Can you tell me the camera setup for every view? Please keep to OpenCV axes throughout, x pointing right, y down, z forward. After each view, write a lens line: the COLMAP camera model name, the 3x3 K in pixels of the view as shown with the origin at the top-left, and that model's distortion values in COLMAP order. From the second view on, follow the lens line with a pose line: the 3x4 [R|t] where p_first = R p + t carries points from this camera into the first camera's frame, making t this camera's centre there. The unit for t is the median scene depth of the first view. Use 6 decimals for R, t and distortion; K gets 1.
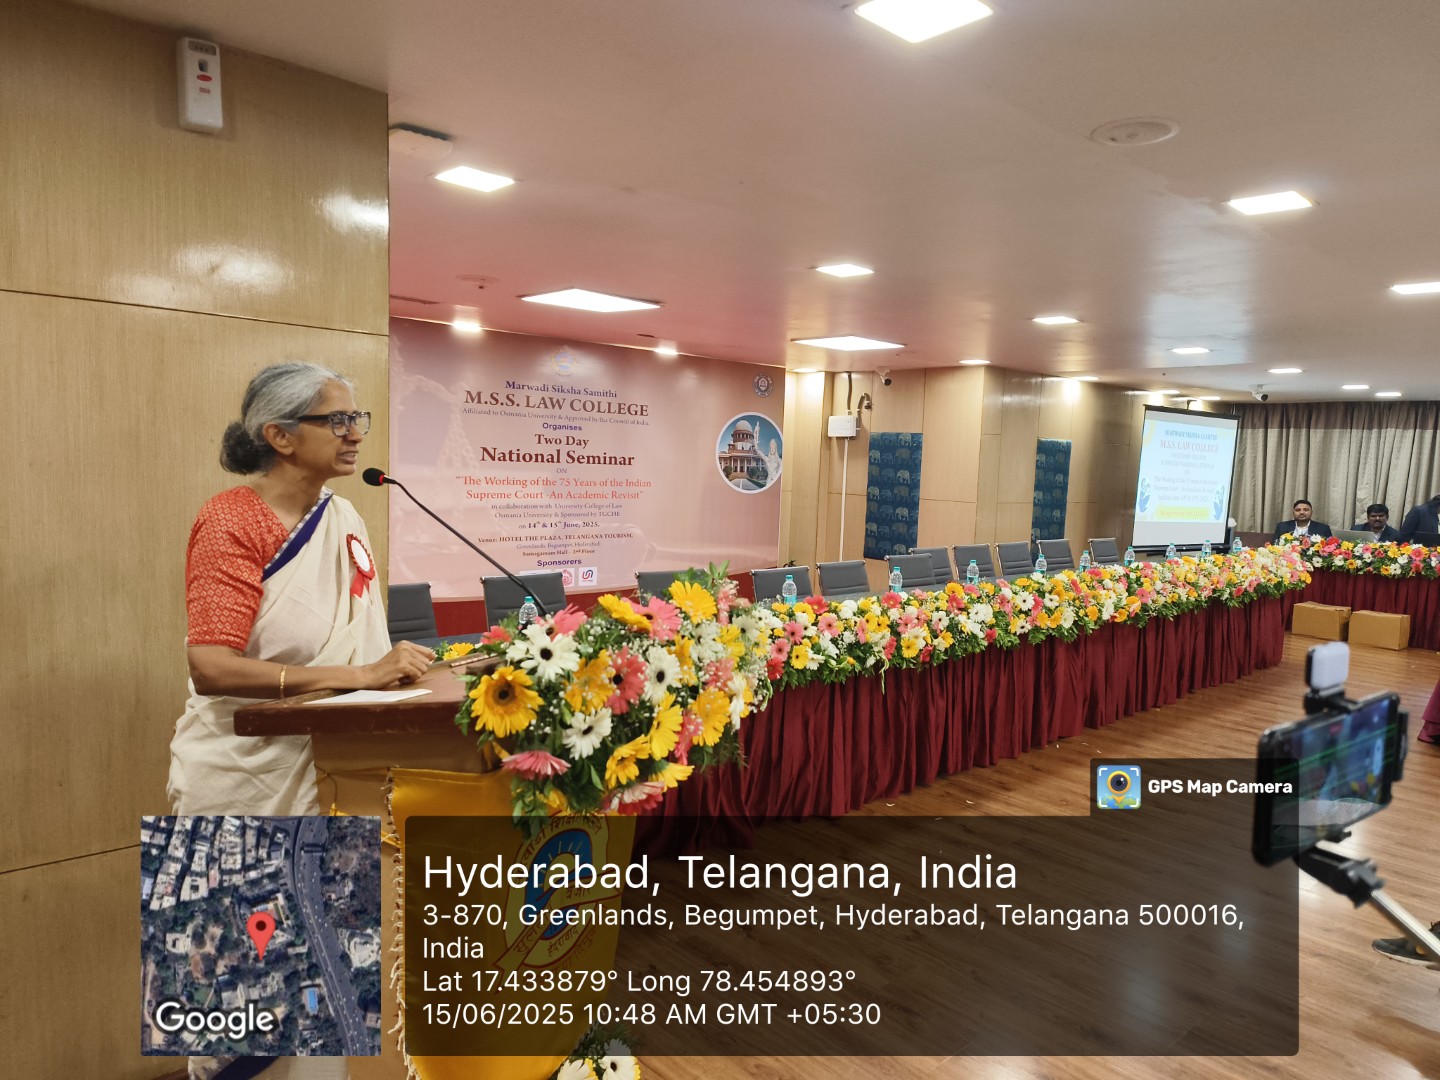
lens RADIAL K [[955.9, 0, 722.5], [0, 955.9, 544.8], [0, 0, 1]] dist [0.000368, -0.002105]
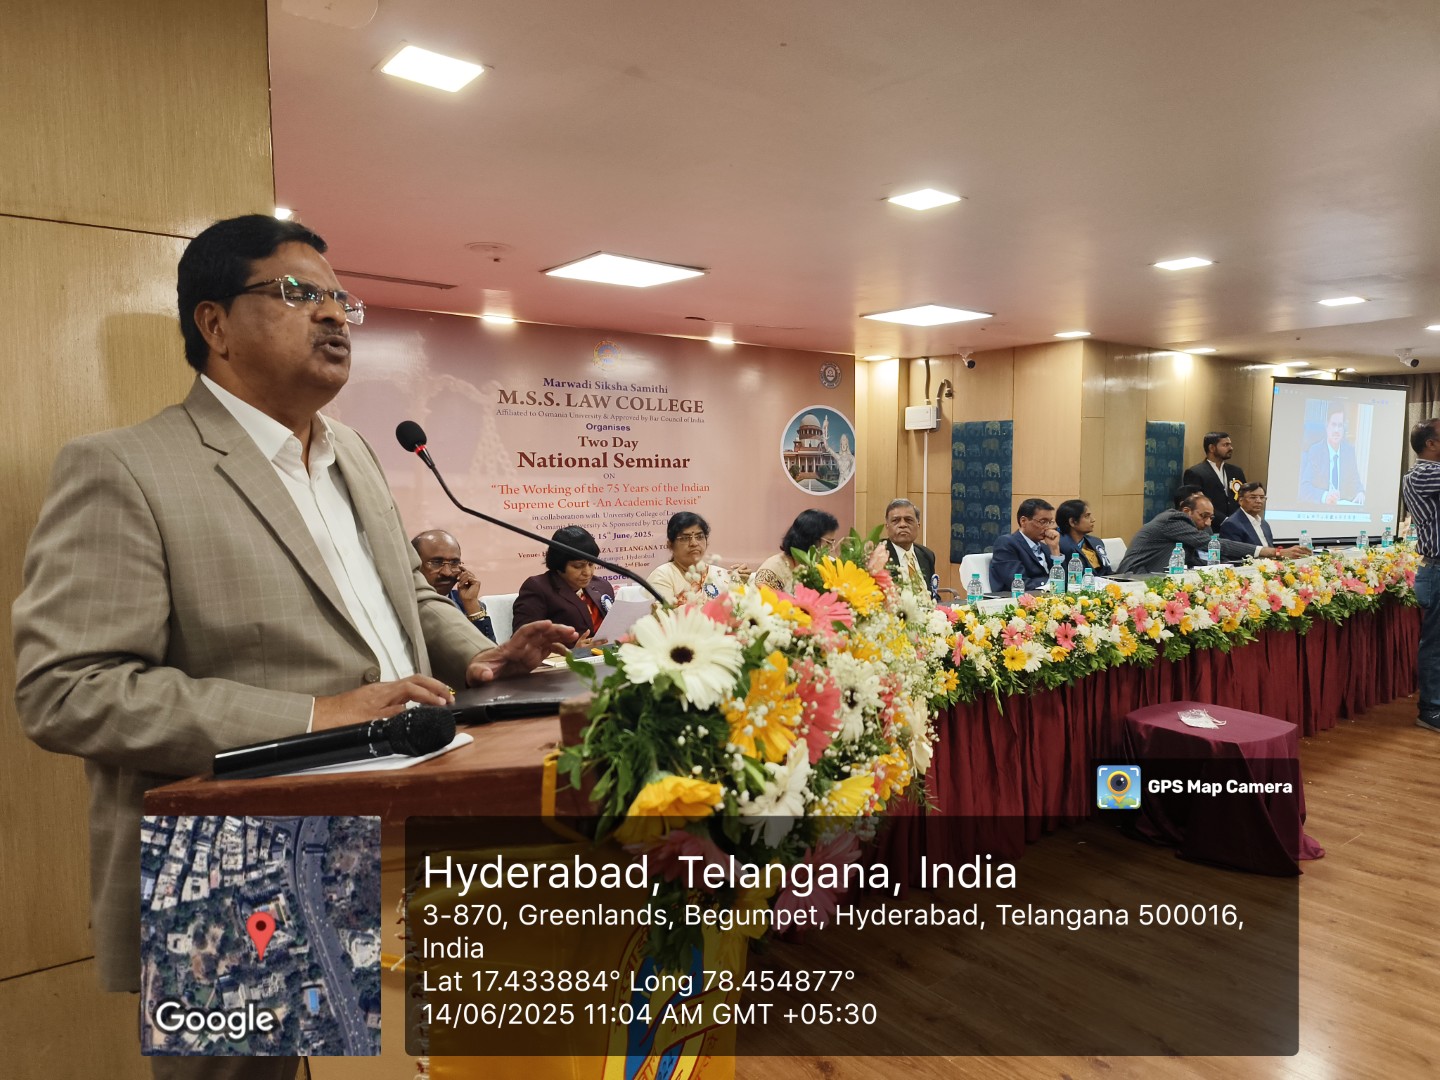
lens RADIAL K [[955.9, 0, 722.5], [0, 955.9, 544.8], [0, 0, 1]] dist [0.000368, -0.002105]
pose [[0.996417, -0.032356, -0.078140, 0.006709], [0.031178, 0.999382, -0.016251, 0.005411], [0.078618, 0.013756, 0.996810, 0.106254]]
